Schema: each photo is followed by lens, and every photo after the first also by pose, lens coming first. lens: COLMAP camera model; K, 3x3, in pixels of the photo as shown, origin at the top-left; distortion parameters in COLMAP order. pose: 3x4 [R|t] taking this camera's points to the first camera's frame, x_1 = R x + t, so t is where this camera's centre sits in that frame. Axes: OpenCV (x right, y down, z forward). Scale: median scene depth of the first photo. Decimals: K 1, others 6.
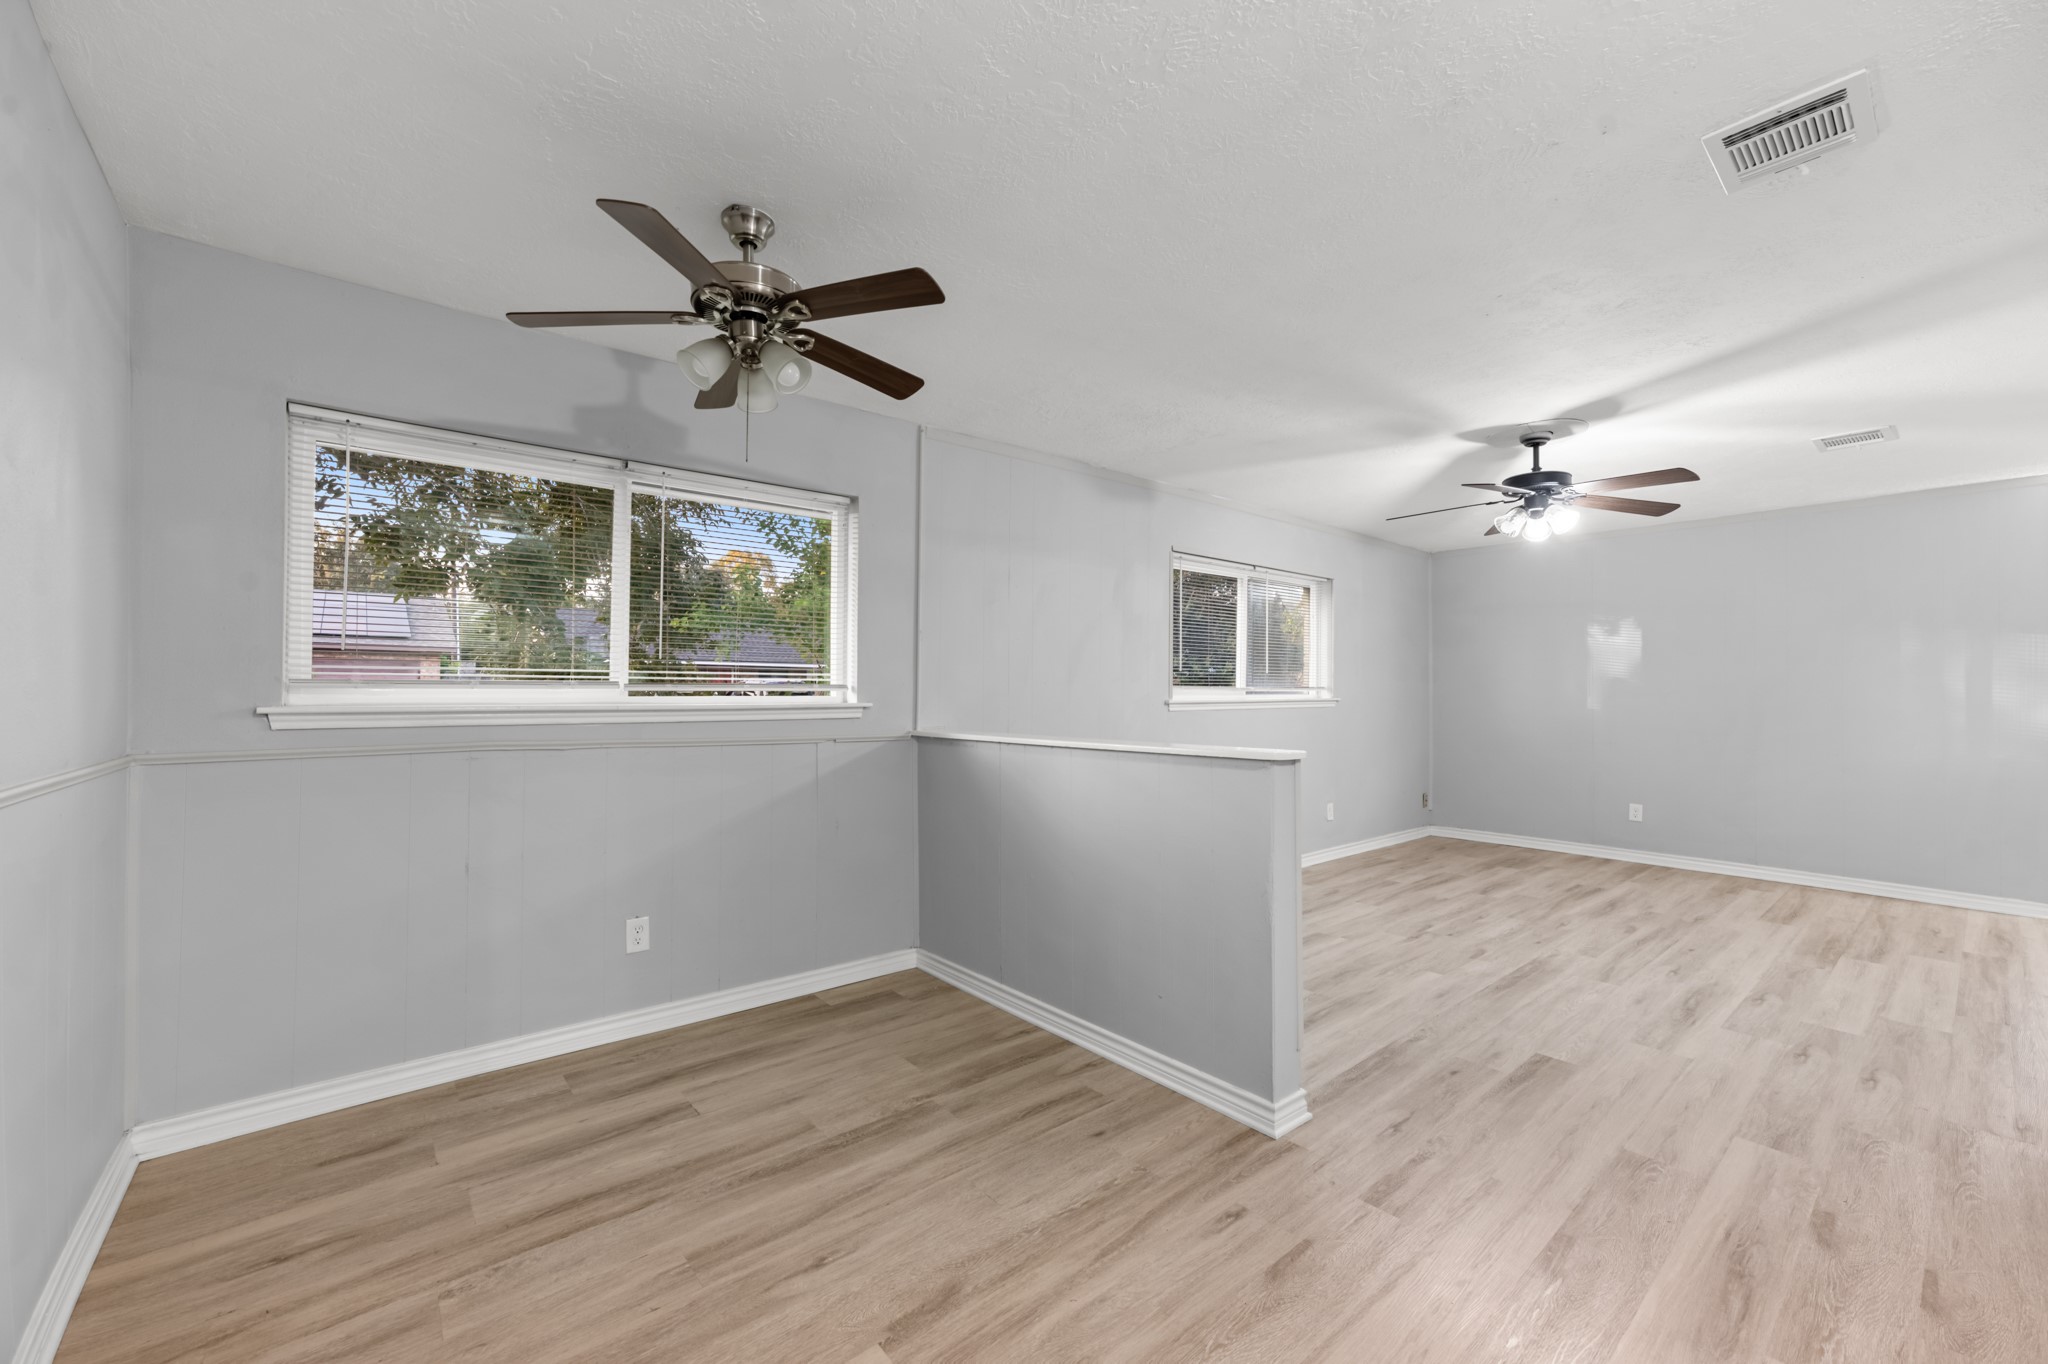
lens RADIAL K [[813.6, 0, 1018.9], [0, 813.6, 684.7], [0, 0, 1]] dist [-0.027064, 0.014028]
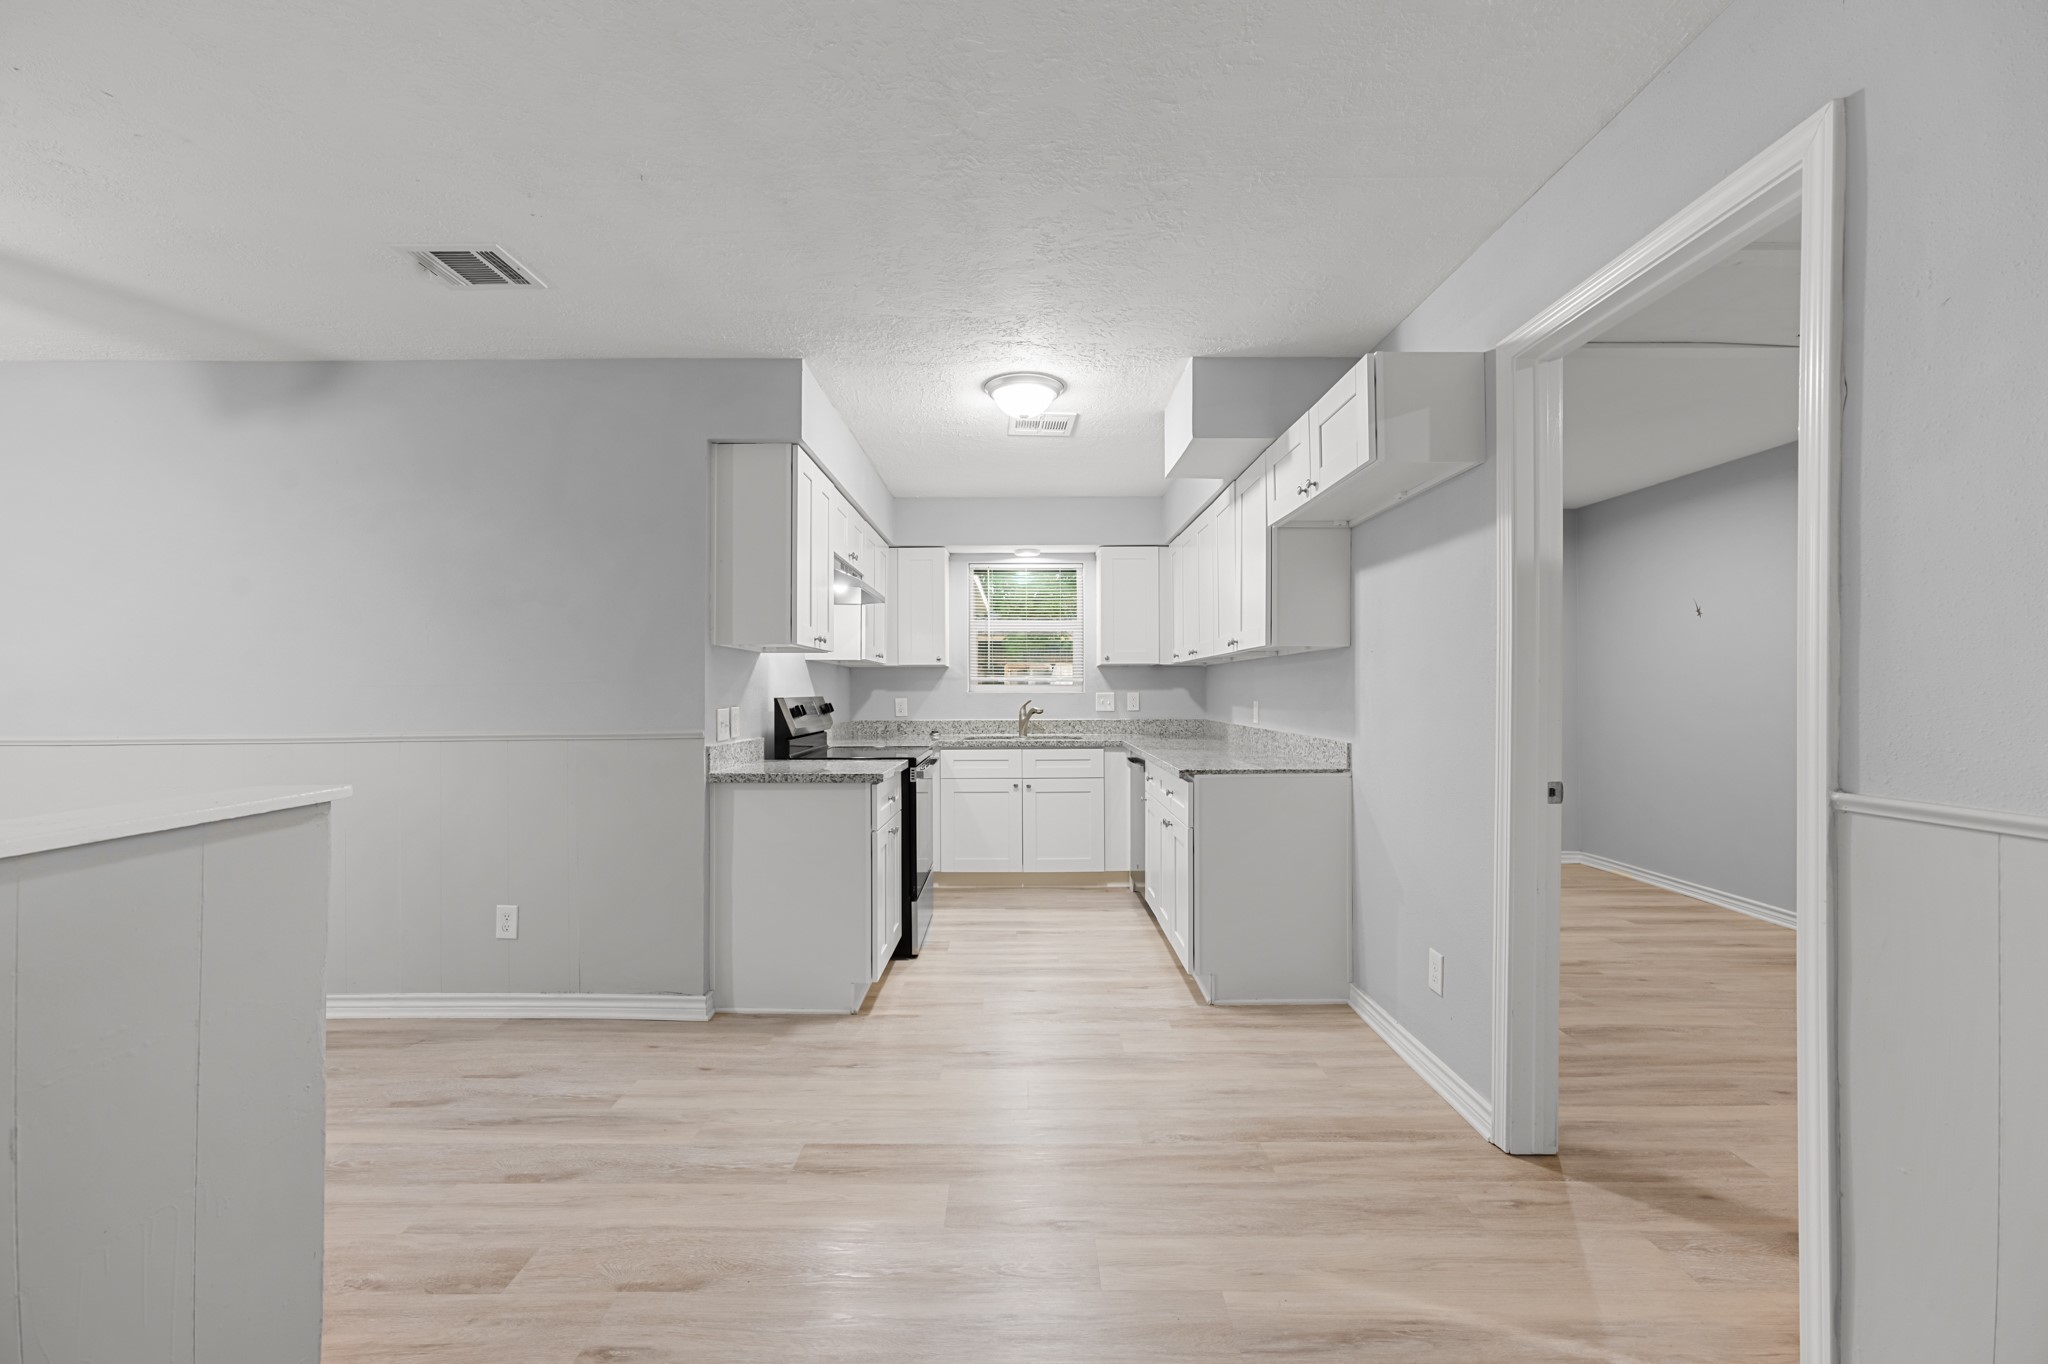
lens RADIAL K [[813.6, 0, 1022.4], [0, 813.6, 695.7], [0, 0, 1]] dist [-0.027064, 0.014028]
pose [[-0.770143, -0.004378, 0.637857, -0.343829], [-0.002995, 0.999990, 0.003247, 0.010392], [-0.637865, 0.000590, -0.770148, 0.853635]]
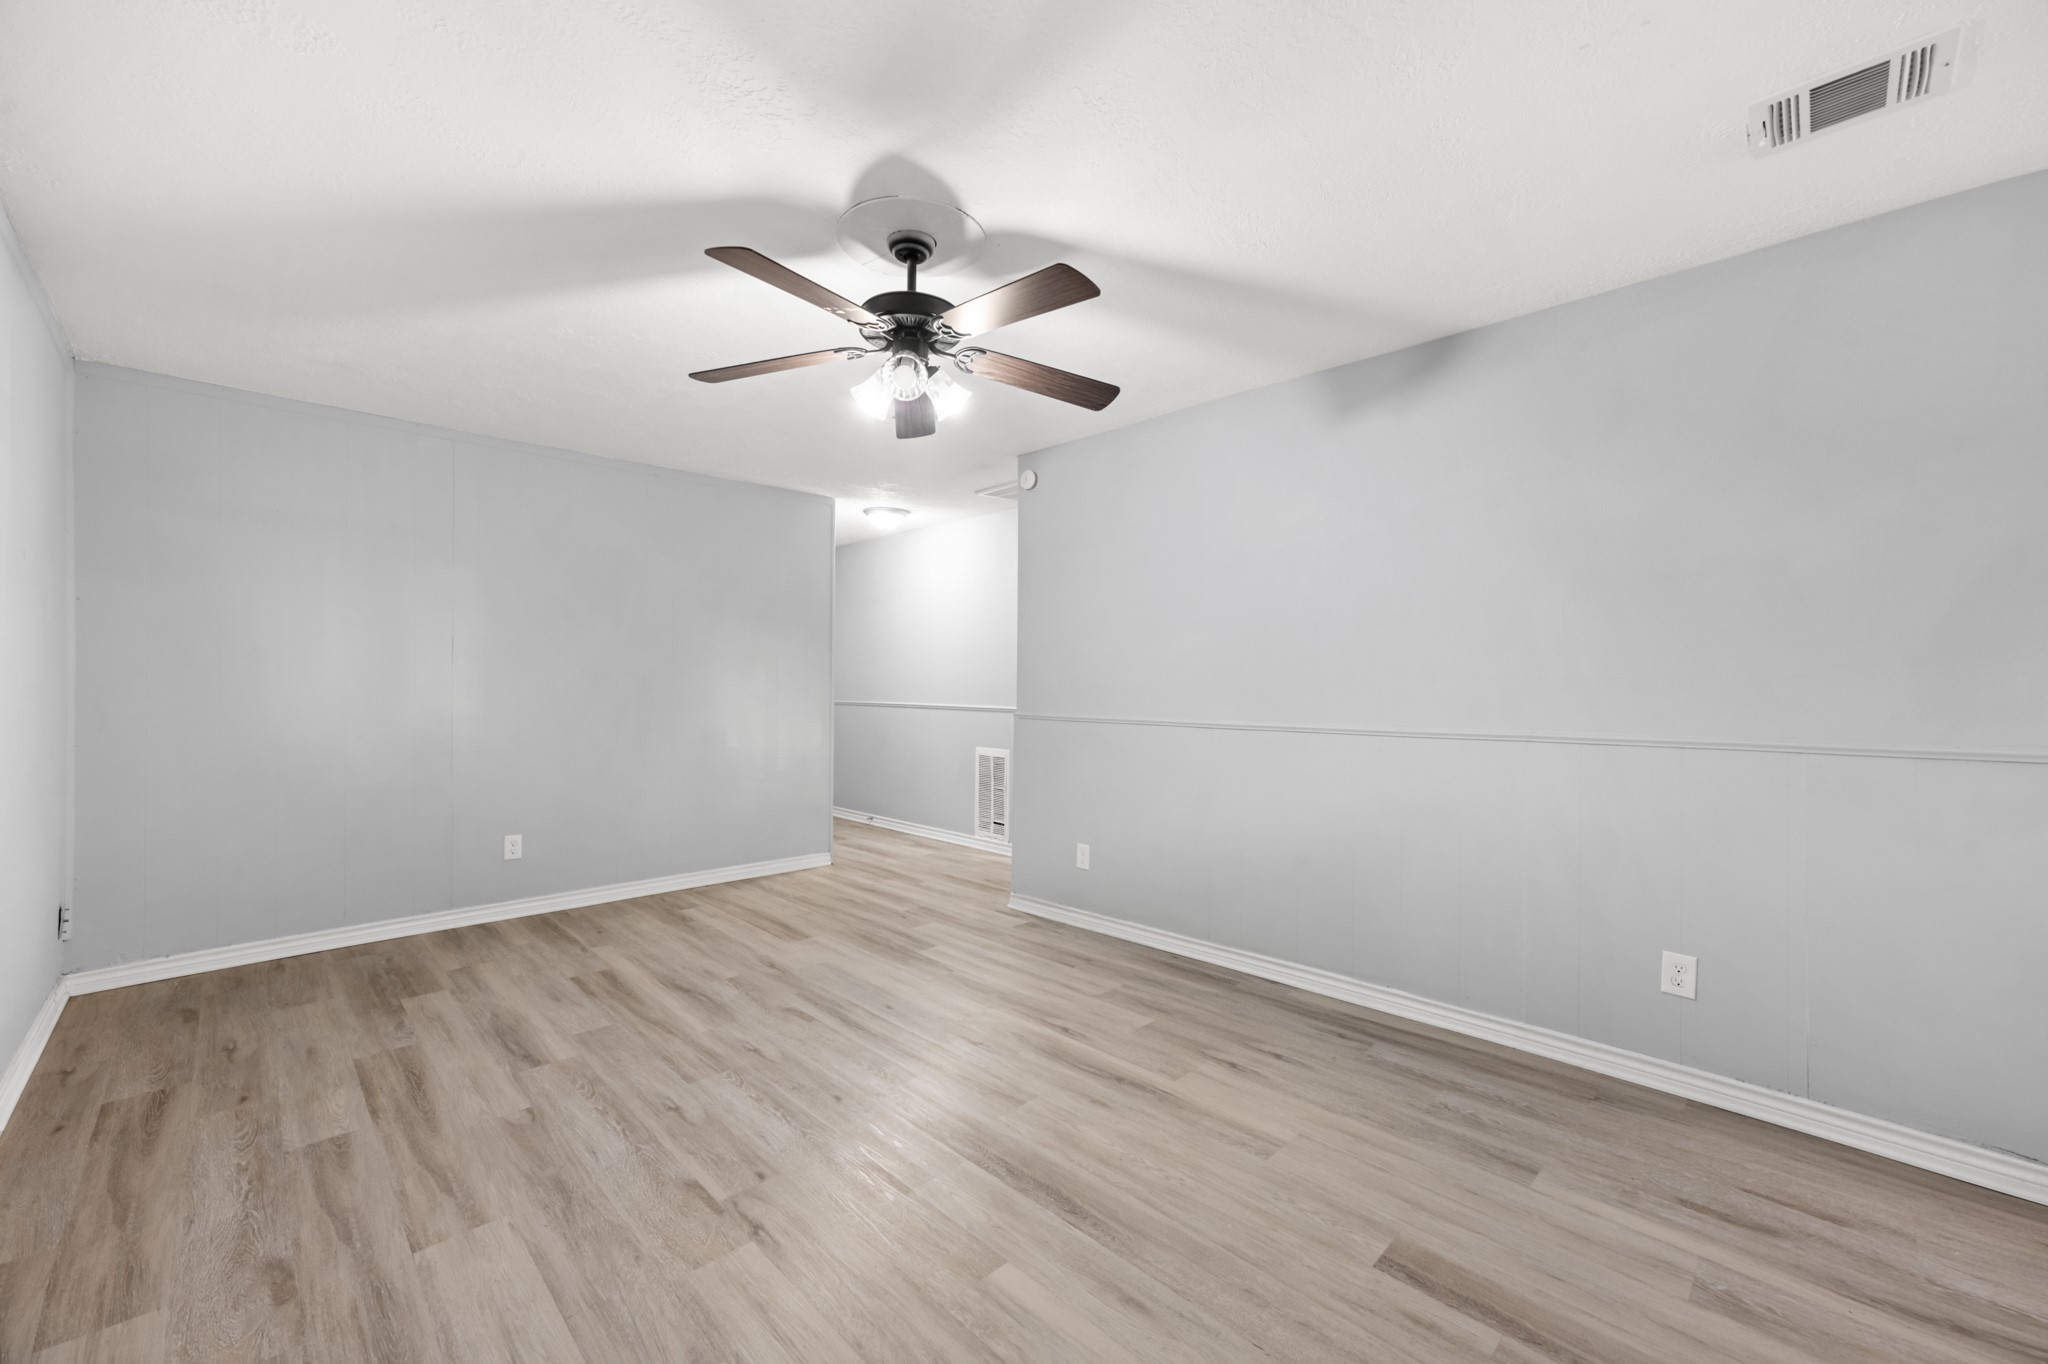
lens RADIAL K [[813.6, 0, 1021.4], [0, 813.6, 686.8], [0, 0, 1]] dist [-0.027064, 0.014028]
pose [[-0.083530, -0.008166, 0.996472, 0.056260], [-0.013826, 0.999880, 0.007035, 0.015277], [-0.996409, -0.013190, -0.083633, 1.216105]]
